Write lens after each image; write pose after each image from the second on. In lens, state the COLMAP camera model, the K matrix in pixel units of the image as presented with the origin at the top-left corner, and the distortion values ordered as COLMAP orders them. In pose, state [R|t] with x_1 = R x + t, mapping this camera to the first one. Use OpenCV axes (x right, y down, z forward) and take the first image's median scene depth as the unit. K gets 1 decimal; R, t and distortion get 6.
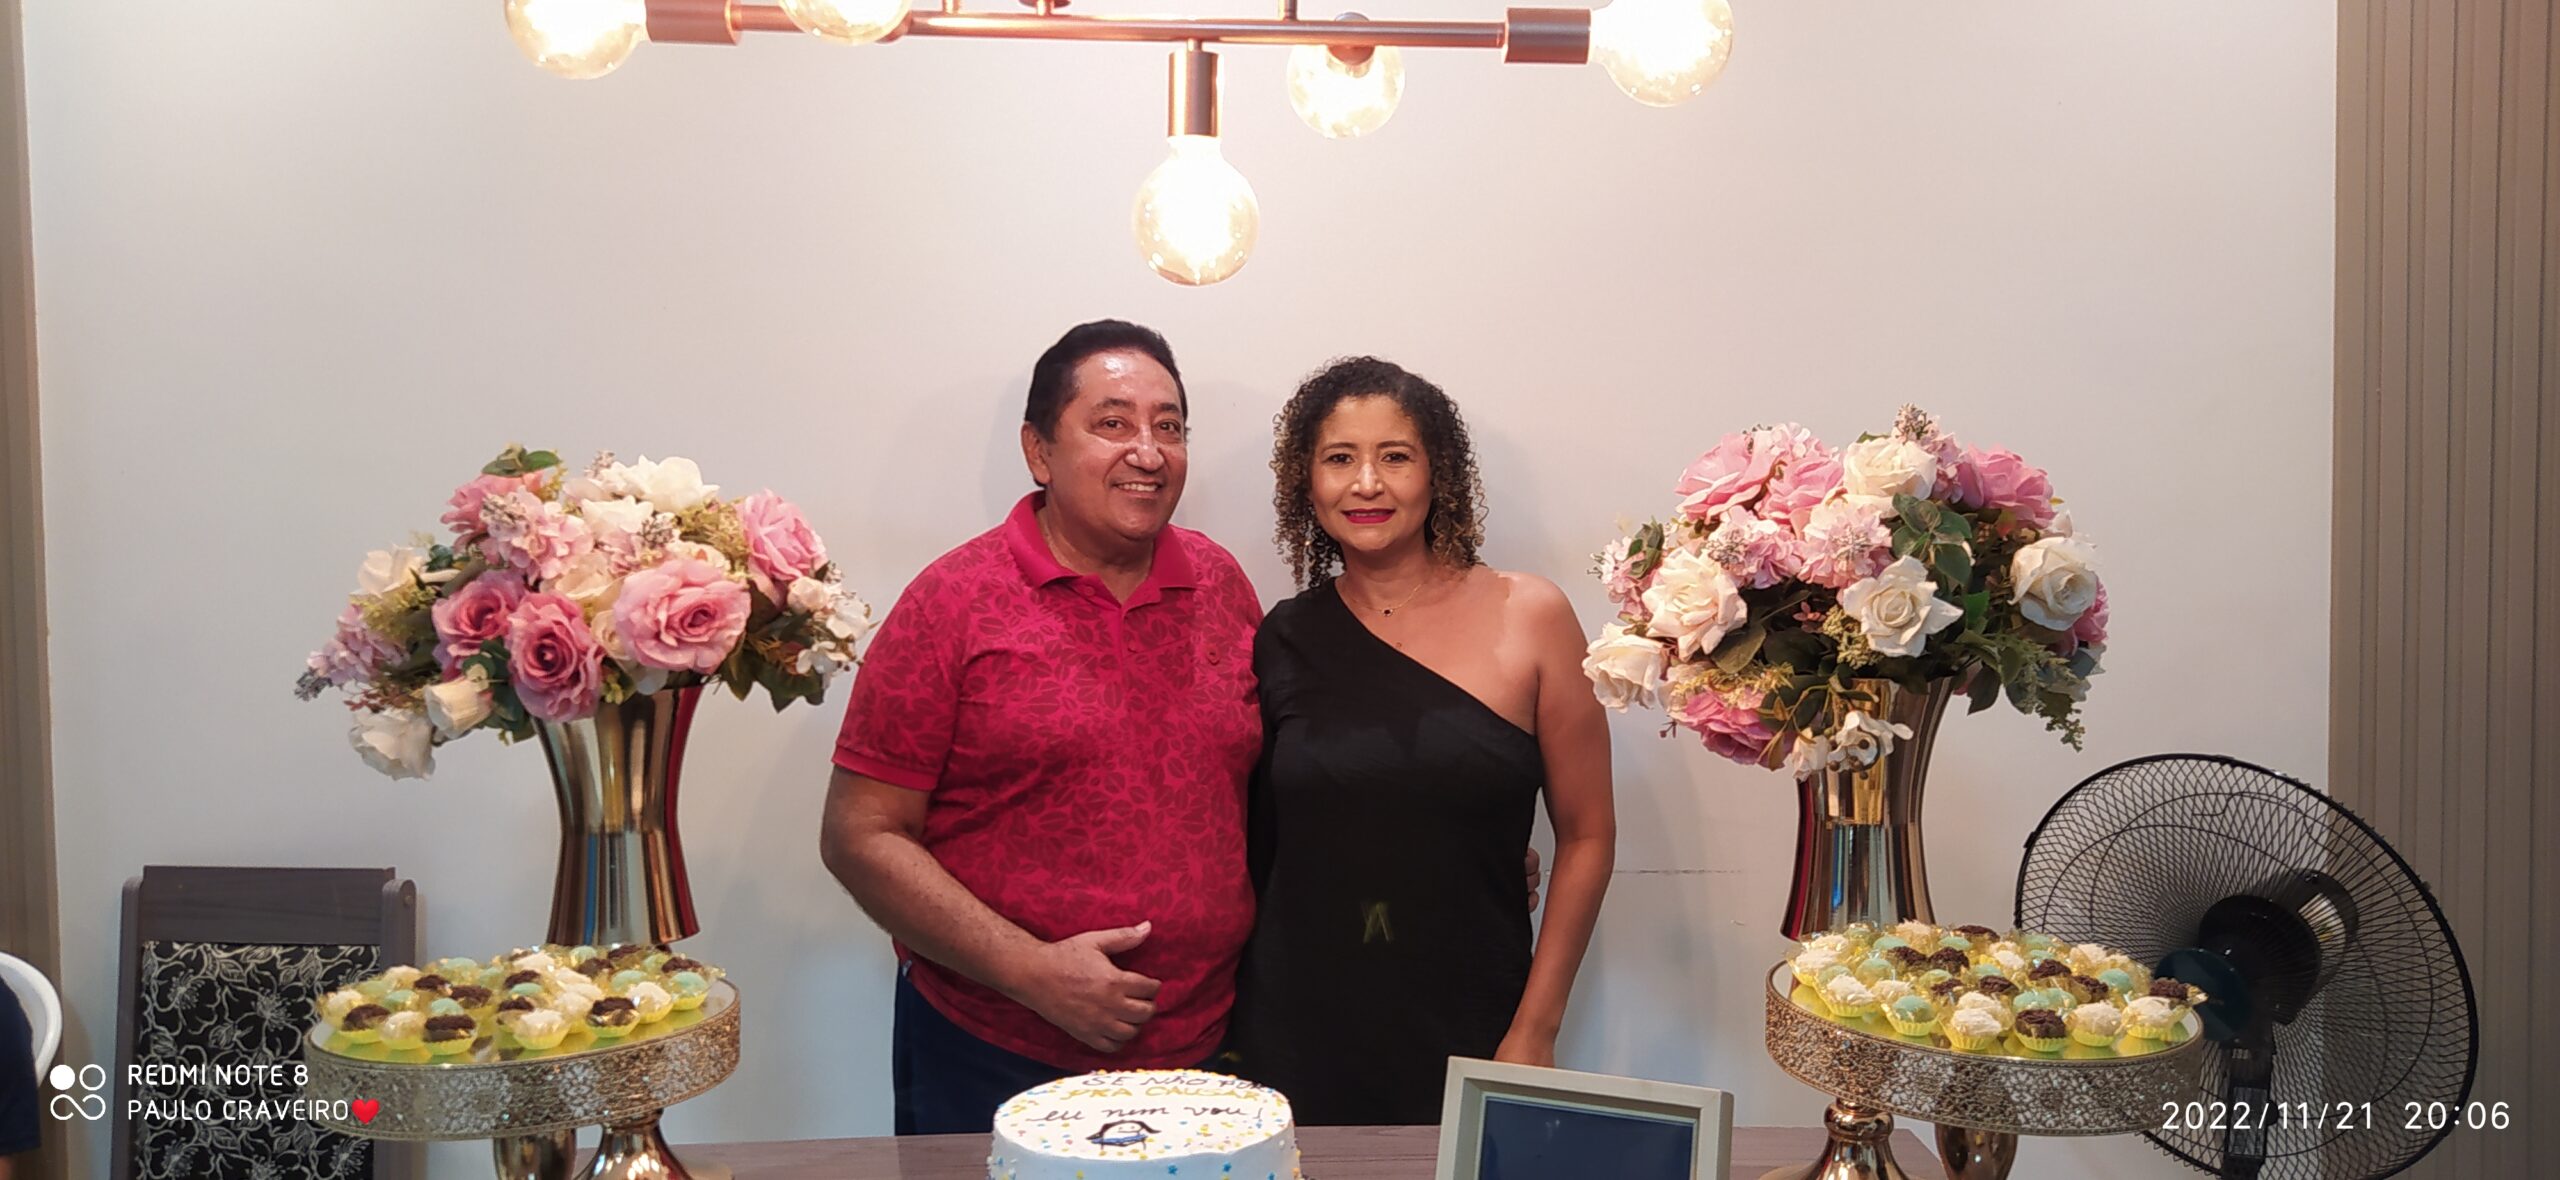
lens RADIAL K [[1880.5, 0, 1282.6], [0, 1880.5, 581.9], [0, 0, 1]] dist [0.083279, -0.097635]
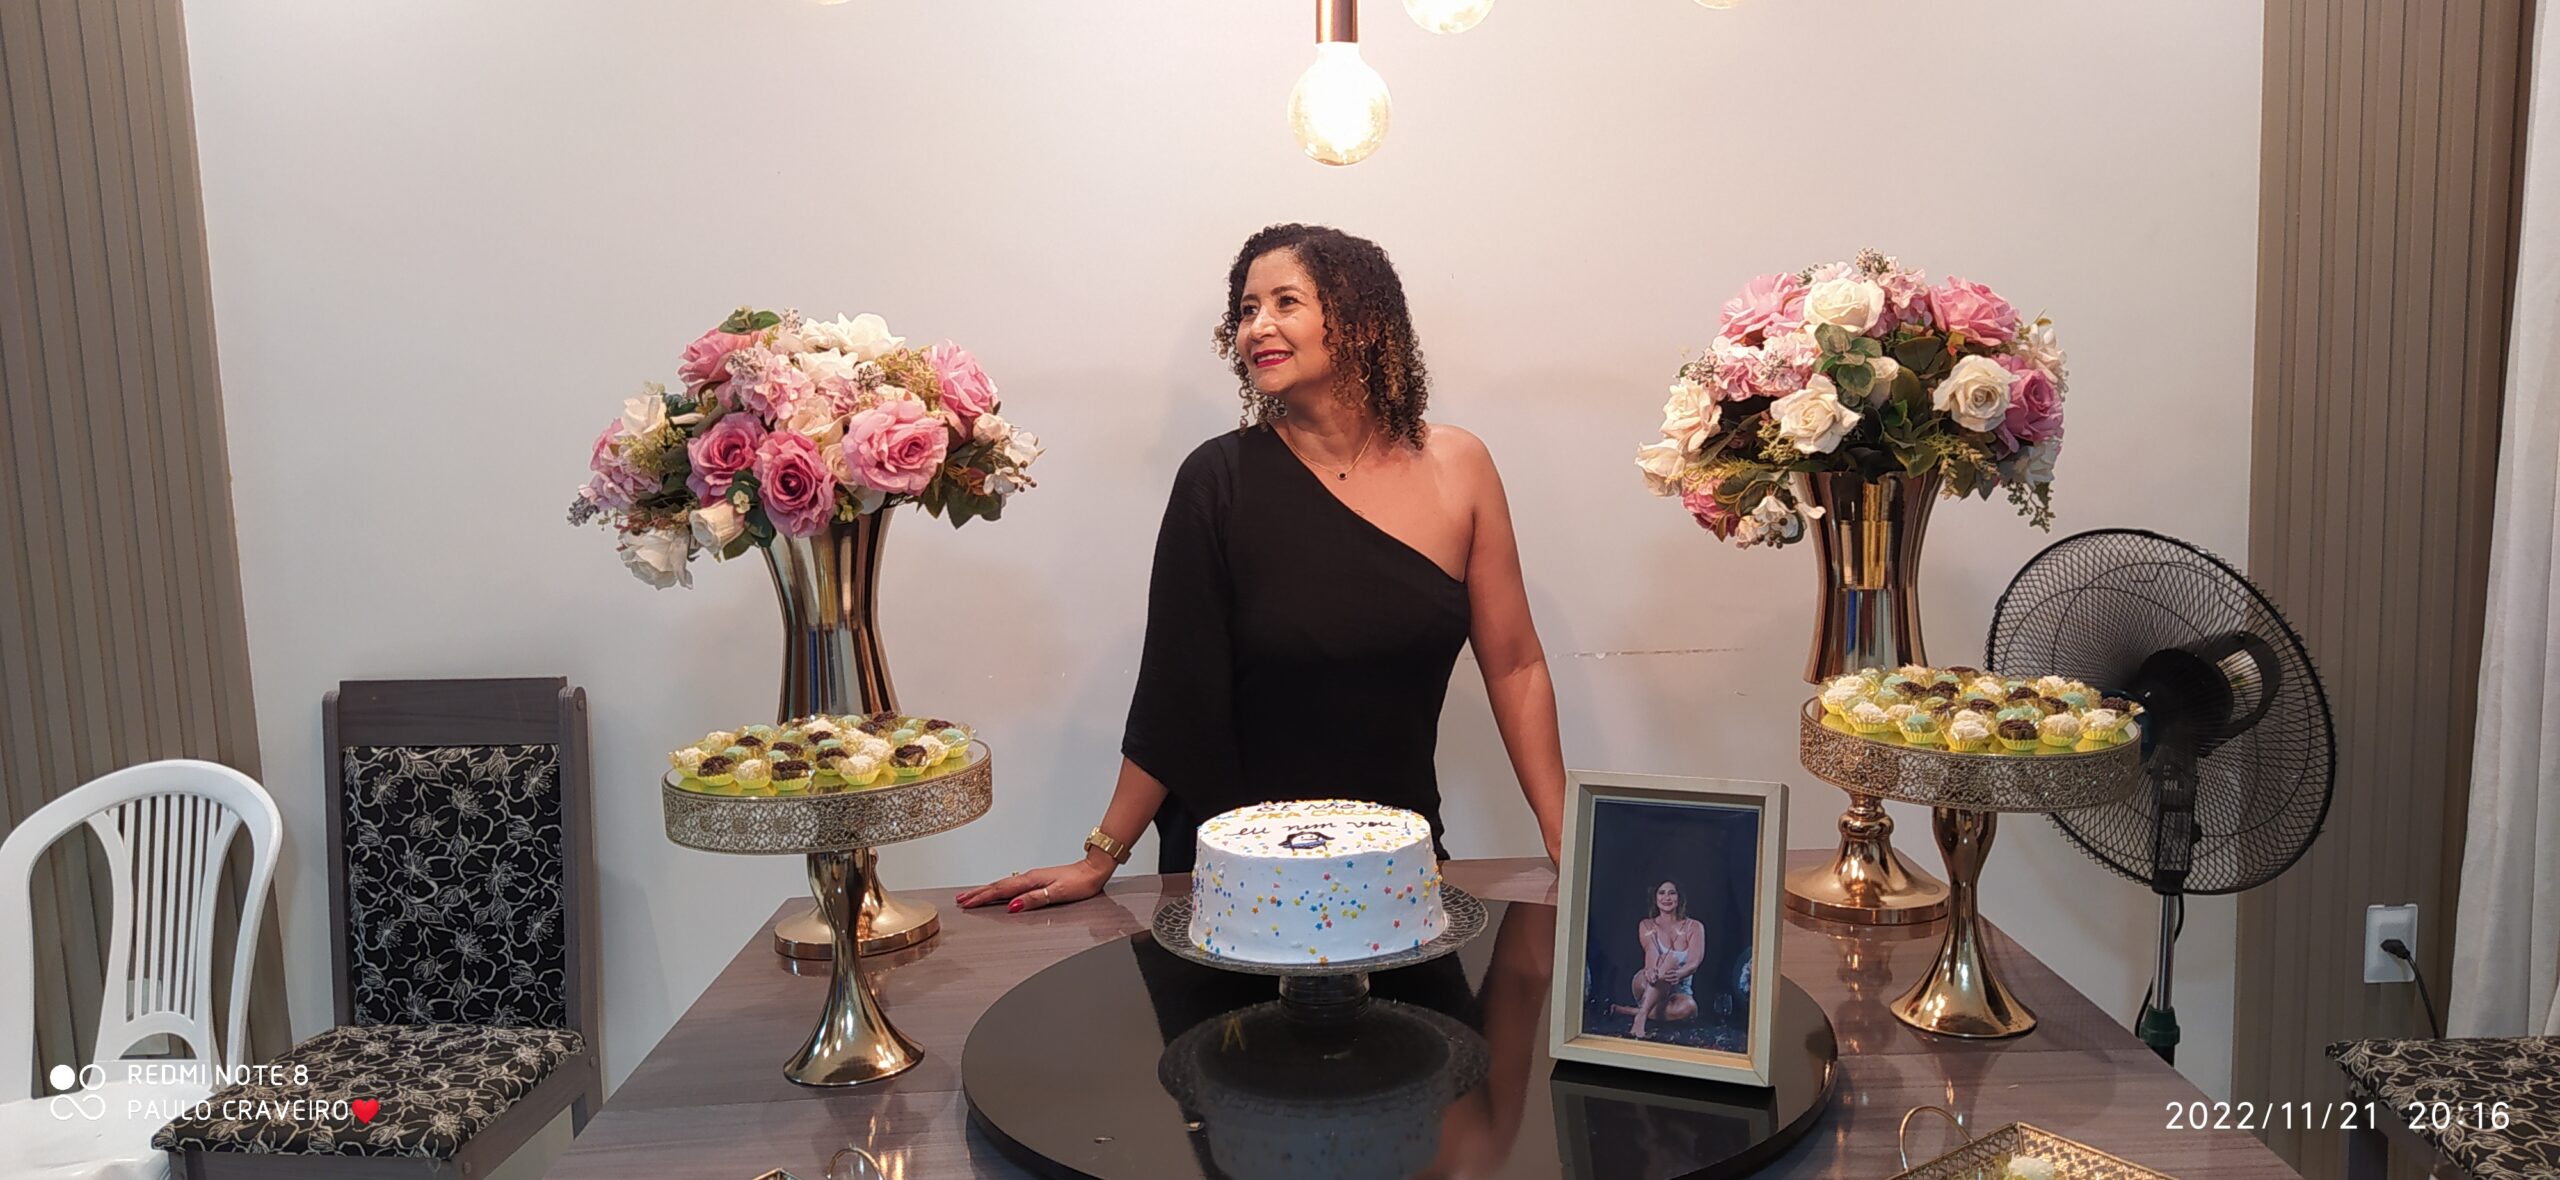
lens RADIAL K [[1862.8, 0, 1288.1], [0, 1862.8, 574.5], [0, 0, 1]] dist [0.087311, -0.134316]
pose [[0.999259, -0.027204, 0.027216, -0.107051], [0.024701, 0.995780, 0.088391, -0.000666], [-0.029506, -0.087653, 0.995714, -0.207859]]
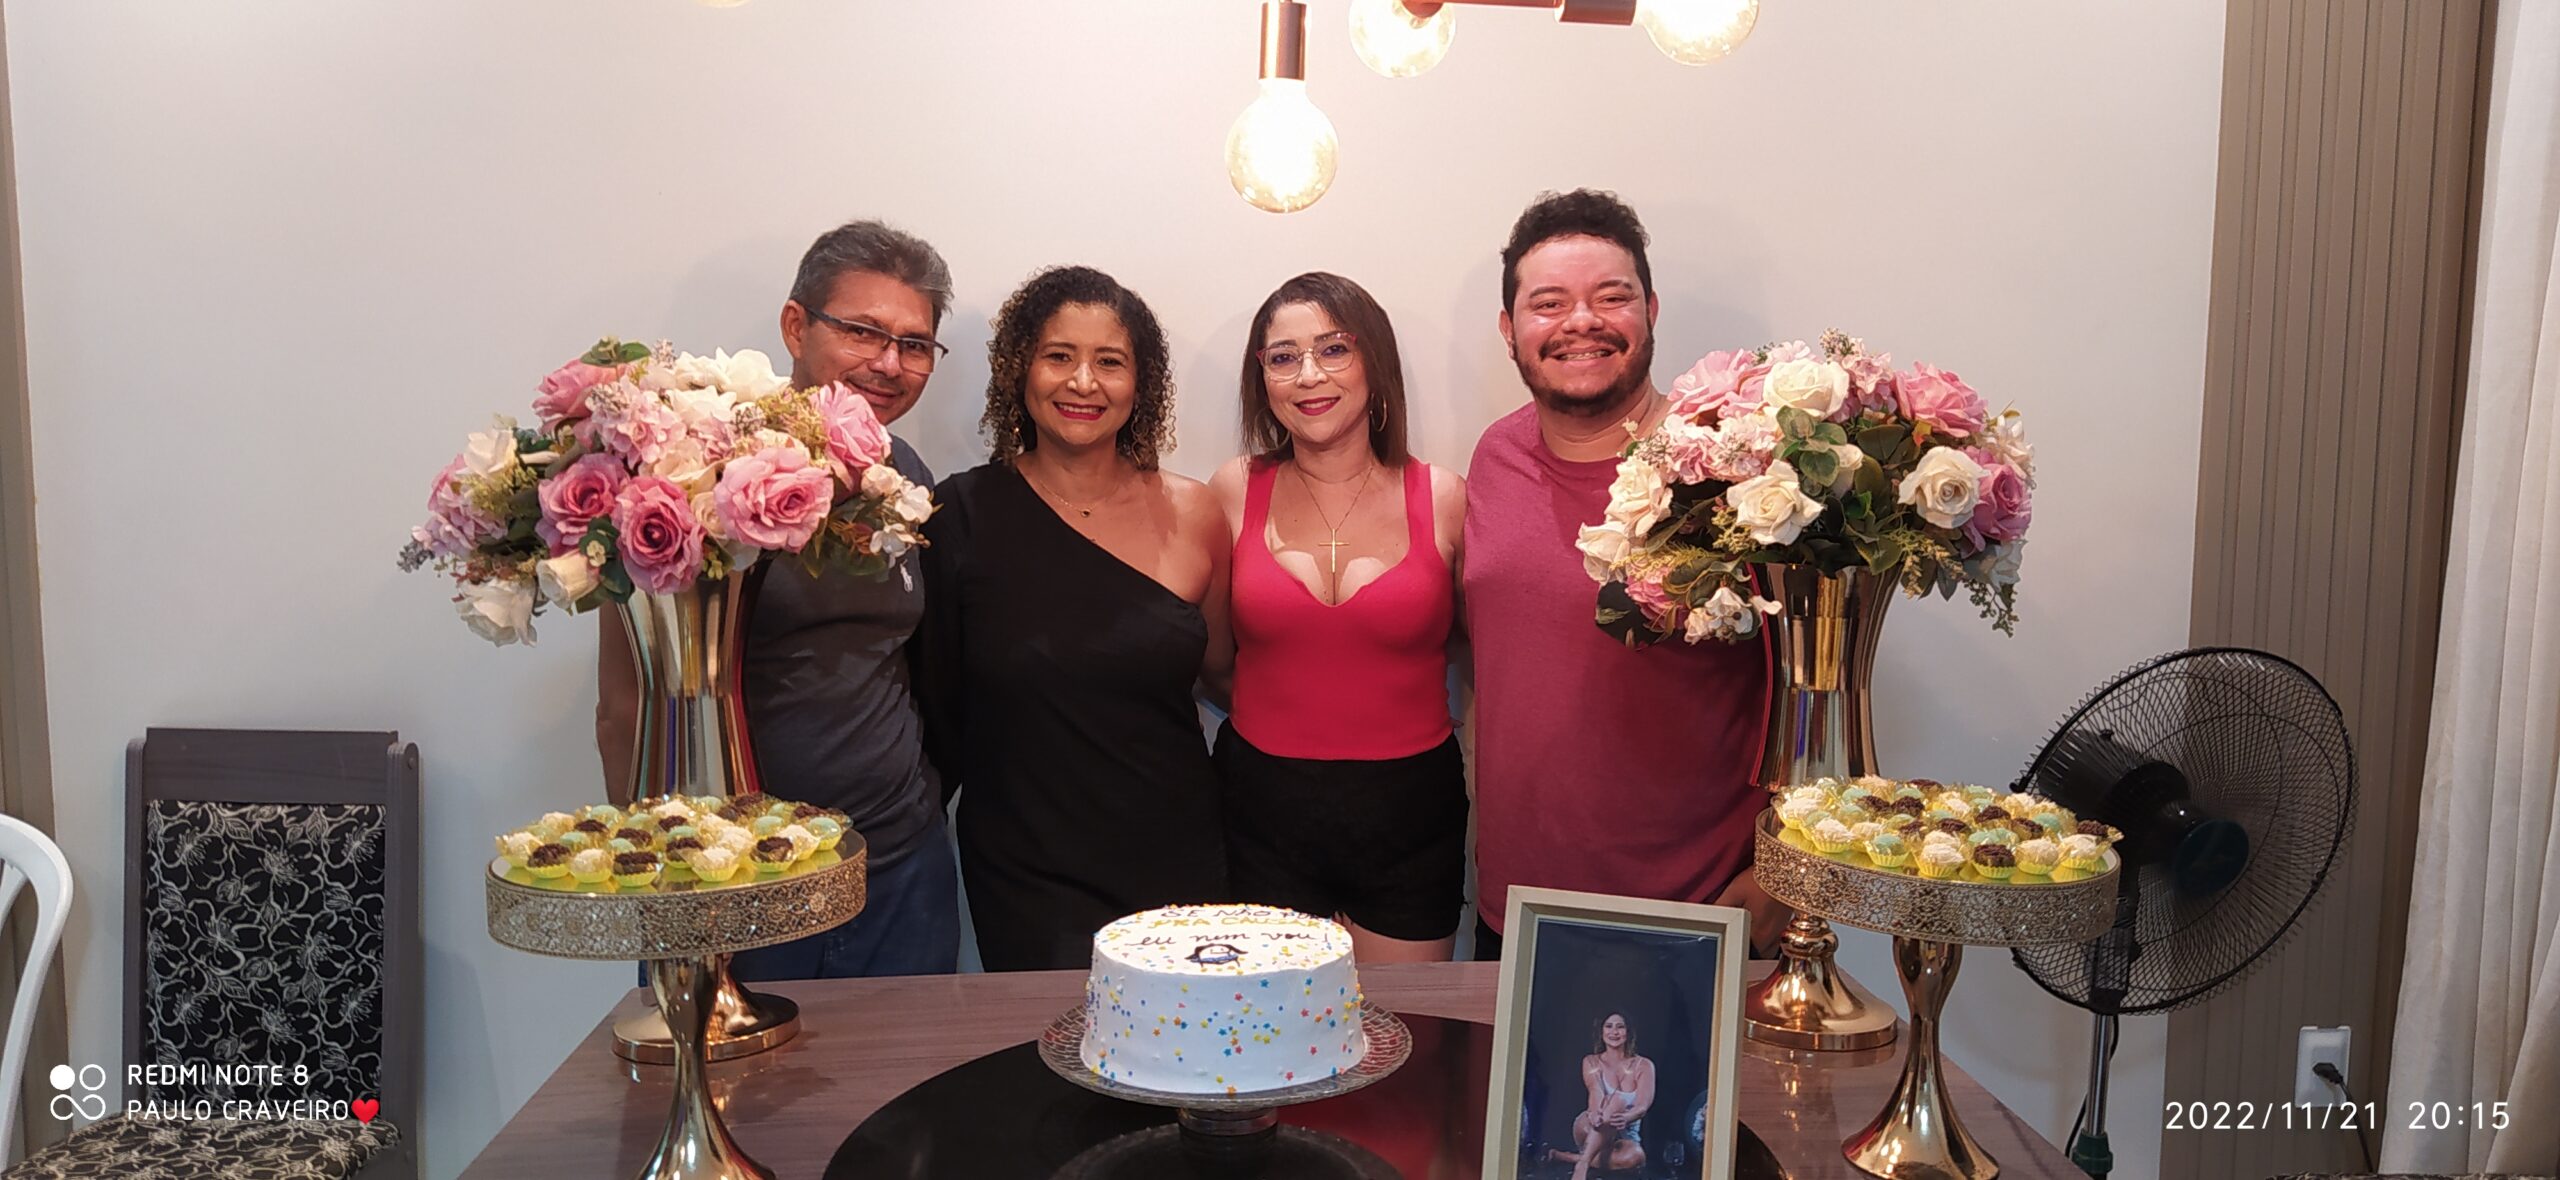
lens RADIAL K [[1893.3, 0, 1289.2], [0, 1893.3, 582.2], [0, 0, 1]] dist [0.095347, -0.159396]
pose [[0.996401, 0.010183, 0.084146, -0.118754], [-0.015599, 0.997831, 0.063959, -0.009347], [-0.083312, -0.065041, 0.994399, -0.123190]]
